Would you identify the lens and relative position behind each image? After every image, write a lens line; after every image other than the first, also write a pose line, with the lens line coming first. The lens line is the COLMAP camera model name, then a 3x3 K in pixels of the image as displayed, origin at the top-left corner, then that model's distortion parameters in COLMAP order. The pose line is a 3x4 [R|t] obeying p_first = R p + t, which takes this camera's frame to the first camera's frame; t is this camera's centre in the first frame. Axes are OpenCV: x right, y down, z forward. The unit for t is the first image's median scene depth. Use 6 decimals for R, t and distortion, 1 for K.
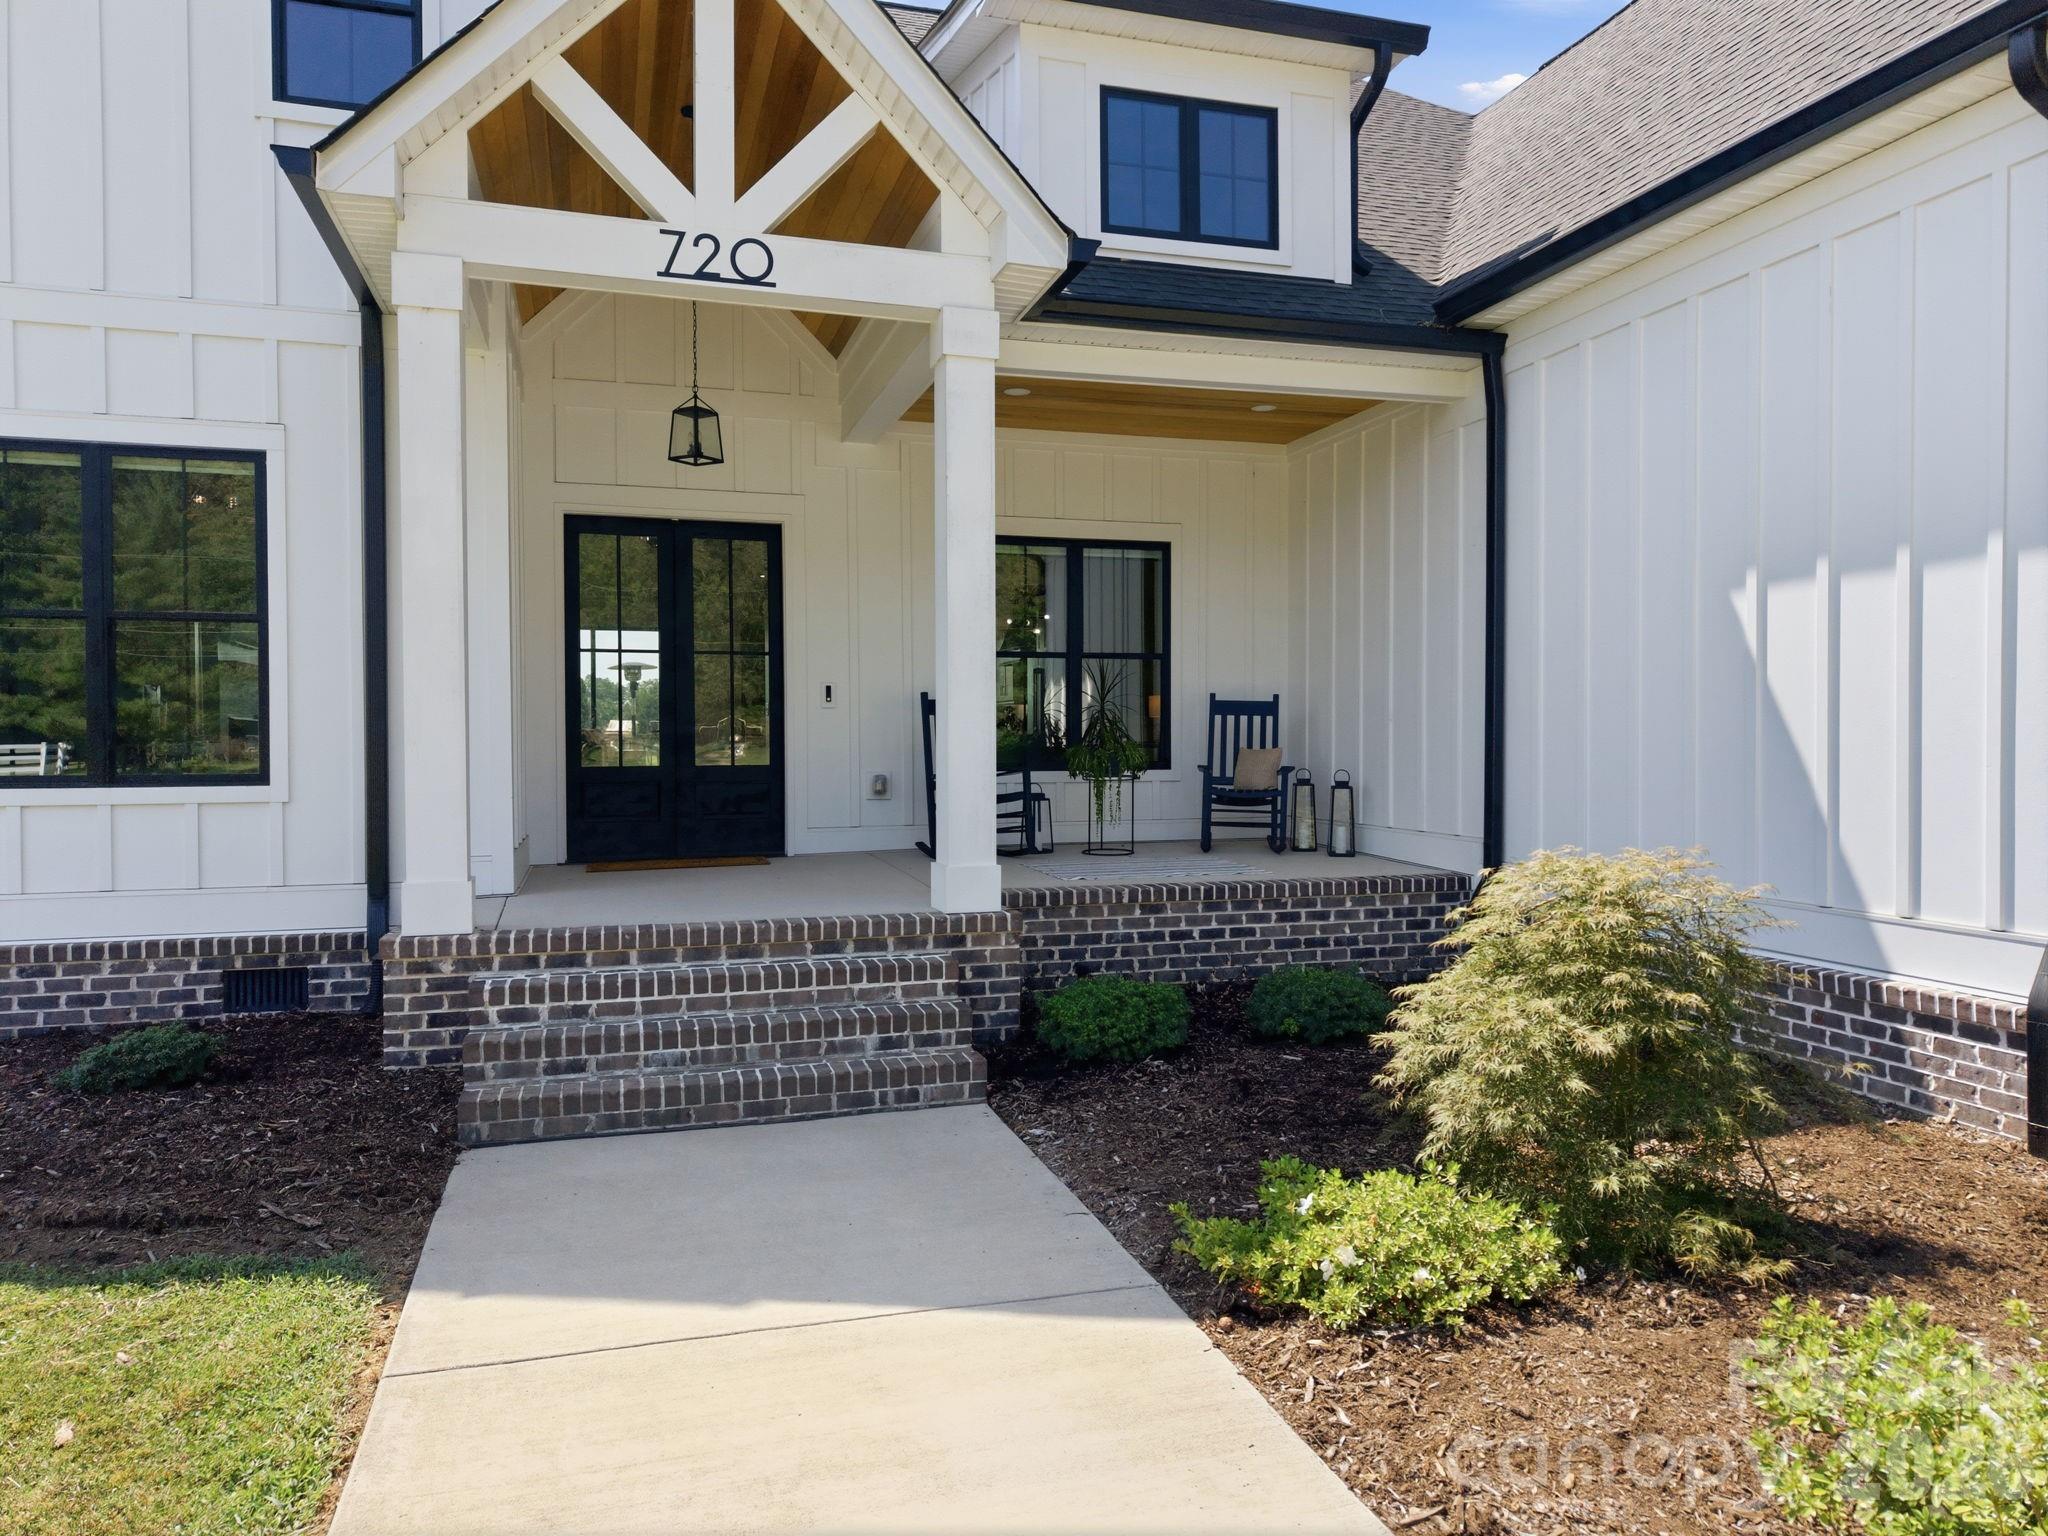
lens RADIAL K [[1325.3, 0, 1017.3], [0, 1325.3, 760.6], [0, 0, 1]] dist [0.092905, -0.137544]
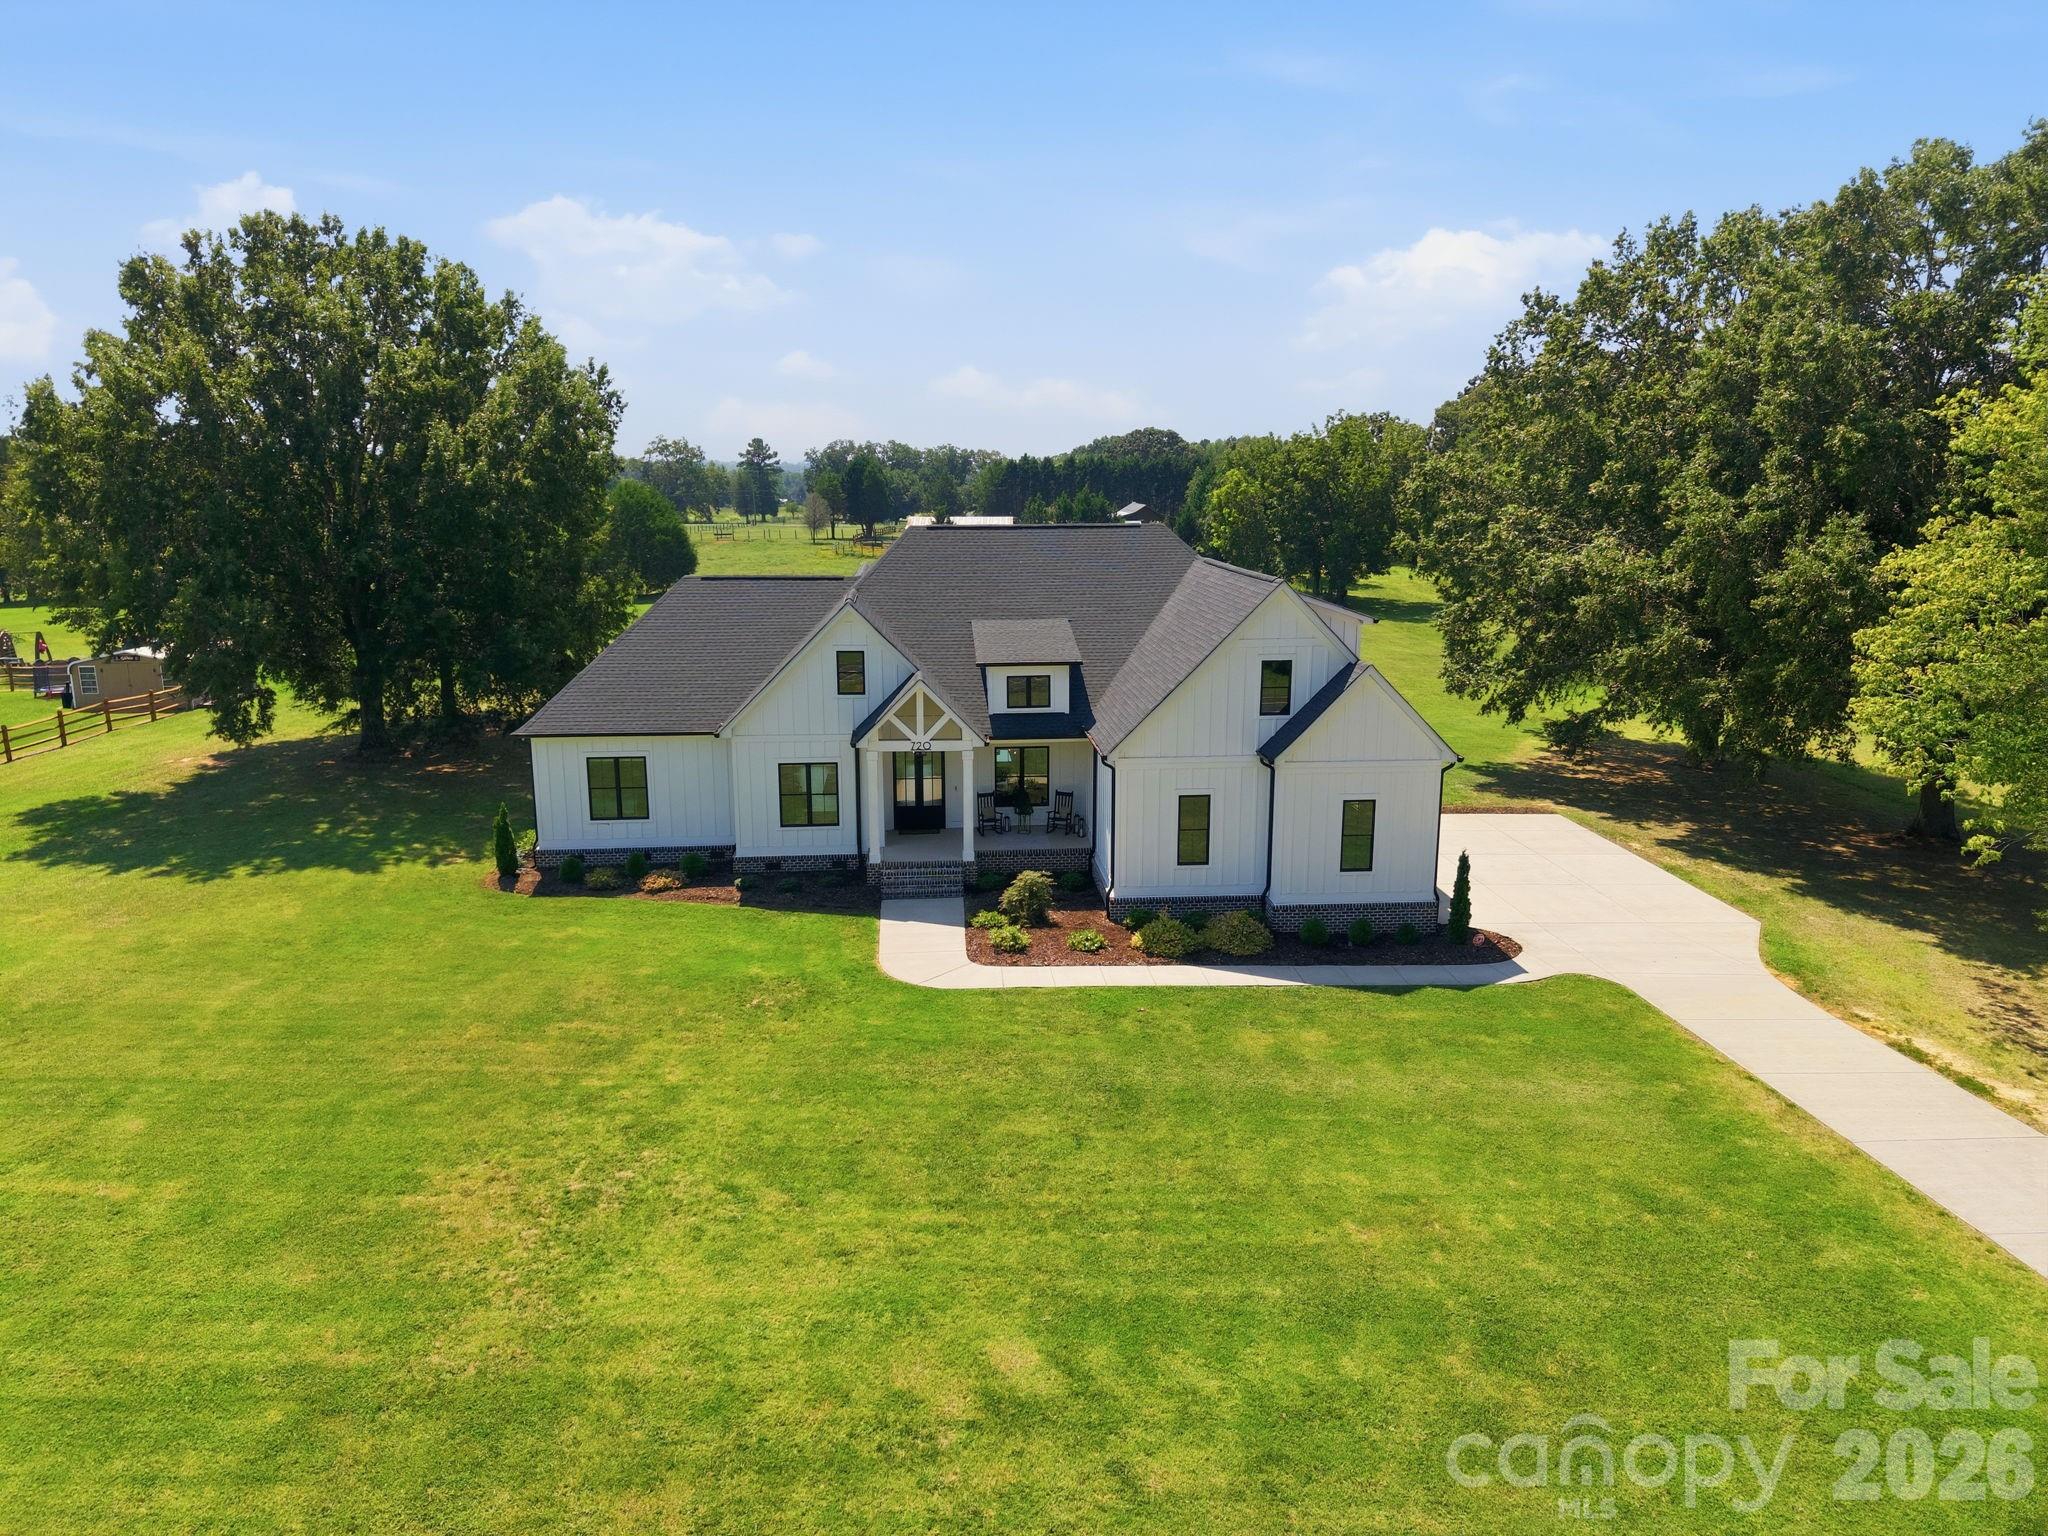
lens RADIAL K [[1366.2, 0, 1026.4], [0, 1366.2, 766.1], [0, 0, 1]] dist [0.037162, -0.052153]
pose [[0.977648, 0.049016, -0.204453, 1.314766], [-0.006481, 0.979008, 0.203719, -1.398494], [0.210146, -0.197841, 0.957443, -4.175332]]
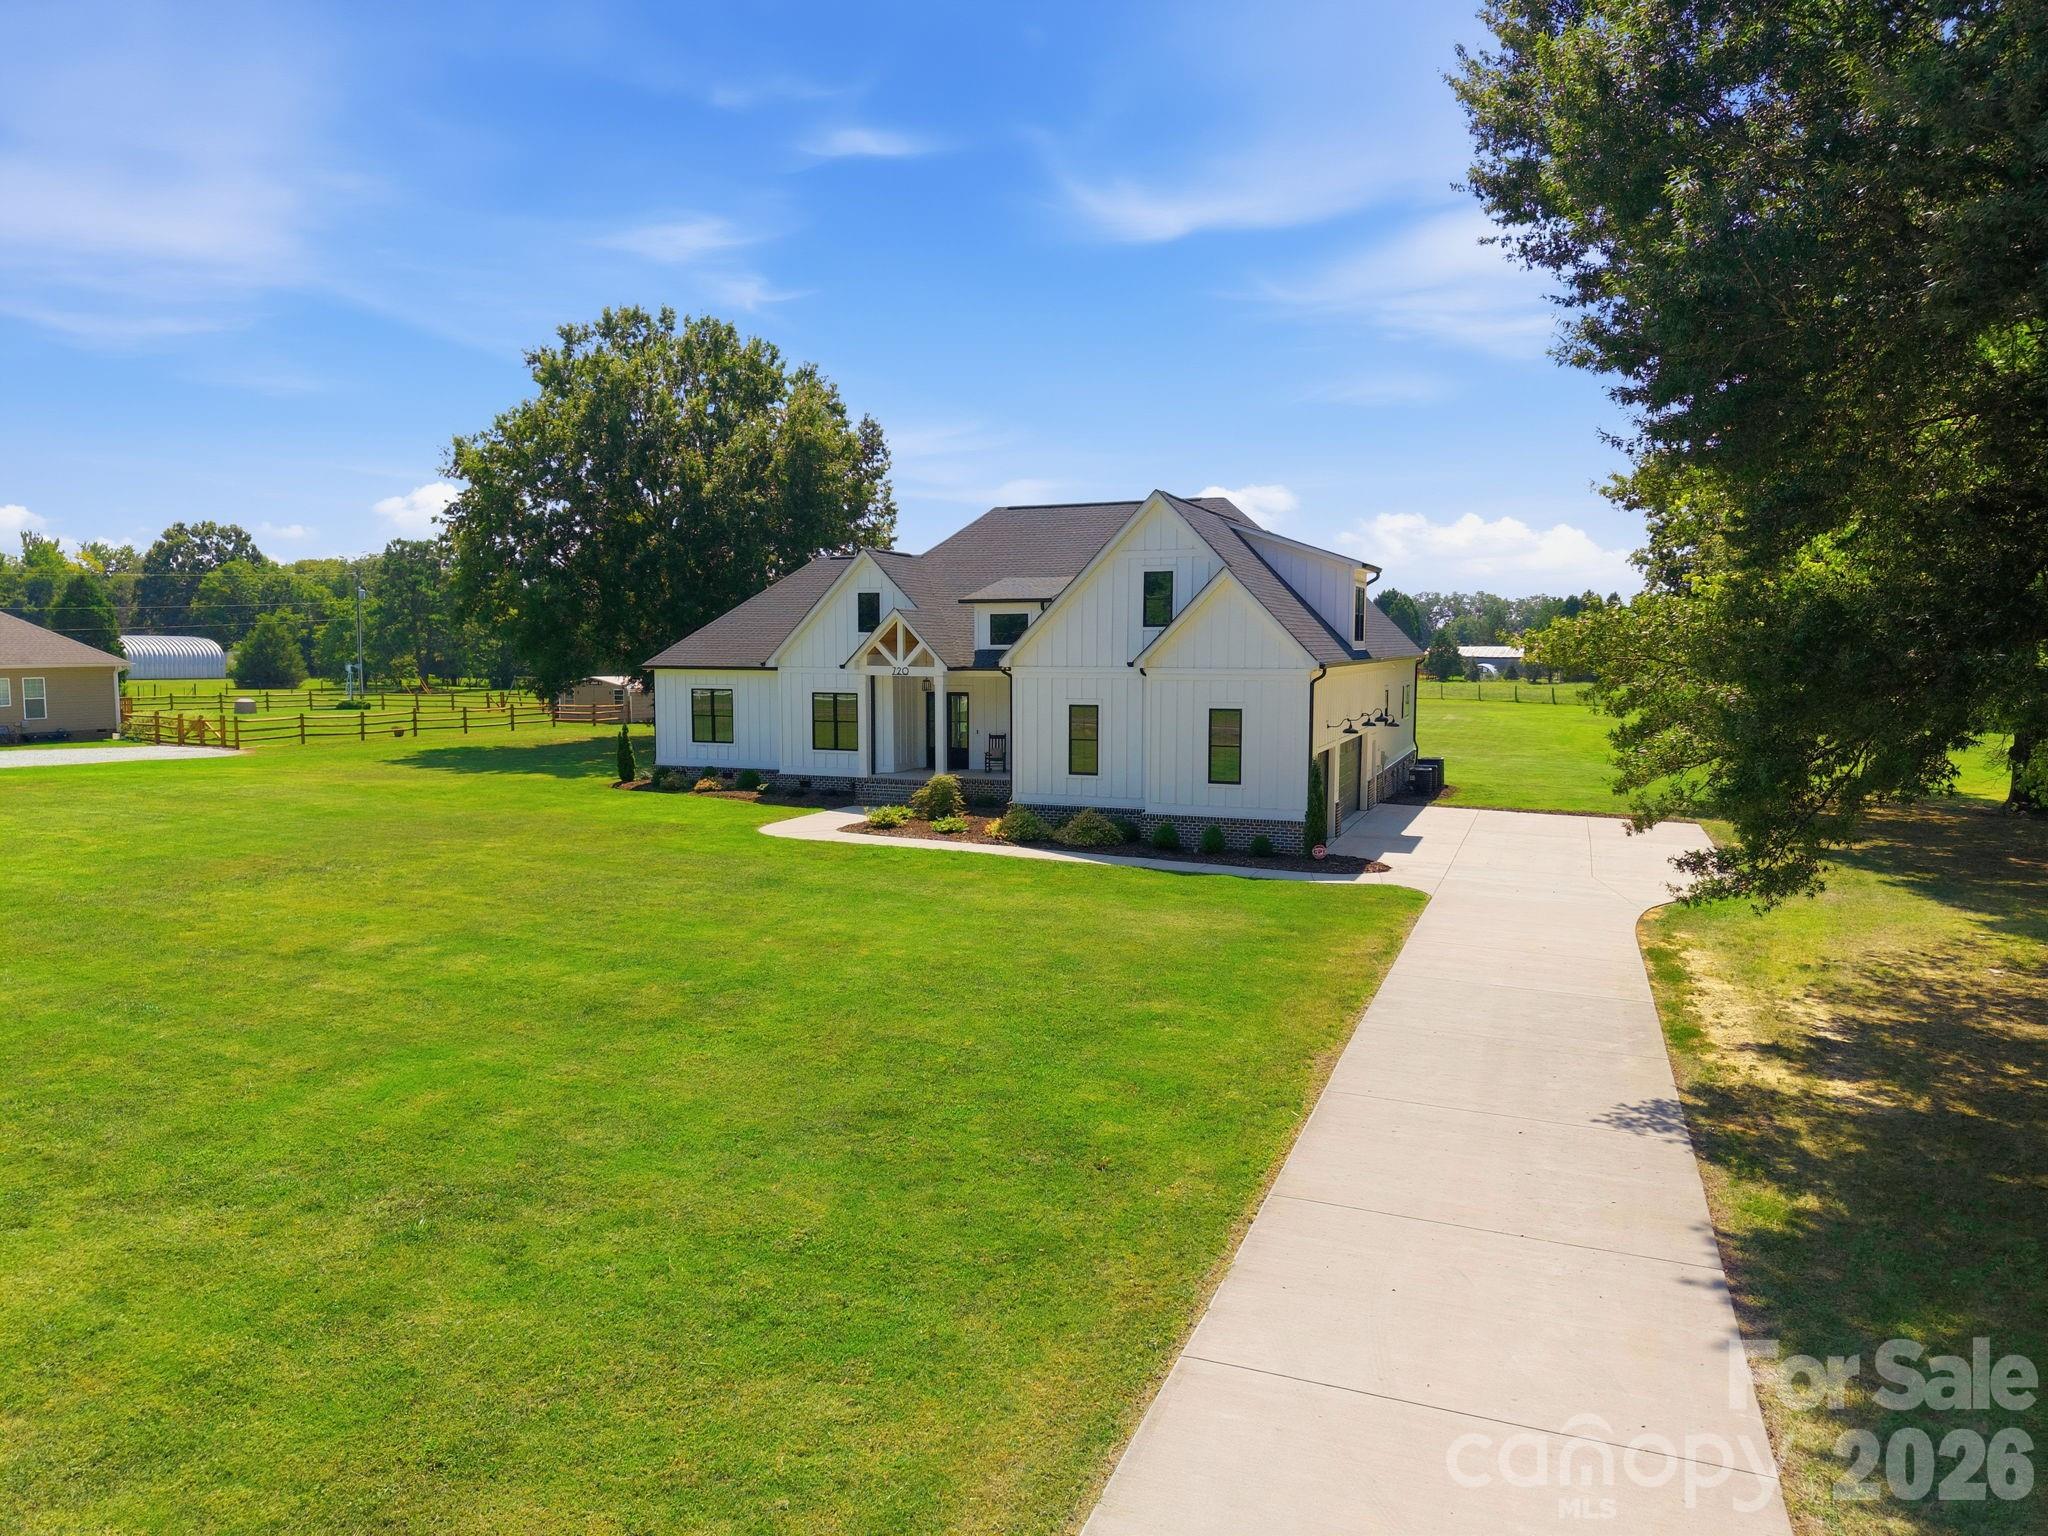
lens RADIAL K [[1362.4, 0, 1020.2], [0, 1362.4, 763.8], [0, 0, 1]] dist [0.070504, -0.102064]
pose [[0.780641, 0.060763, -0.622019, 3.989737], [-0.011520, 0.996492, 0.082886, -0.460438], [0.624874, -0.057539, 0.778603, -3.435808]]
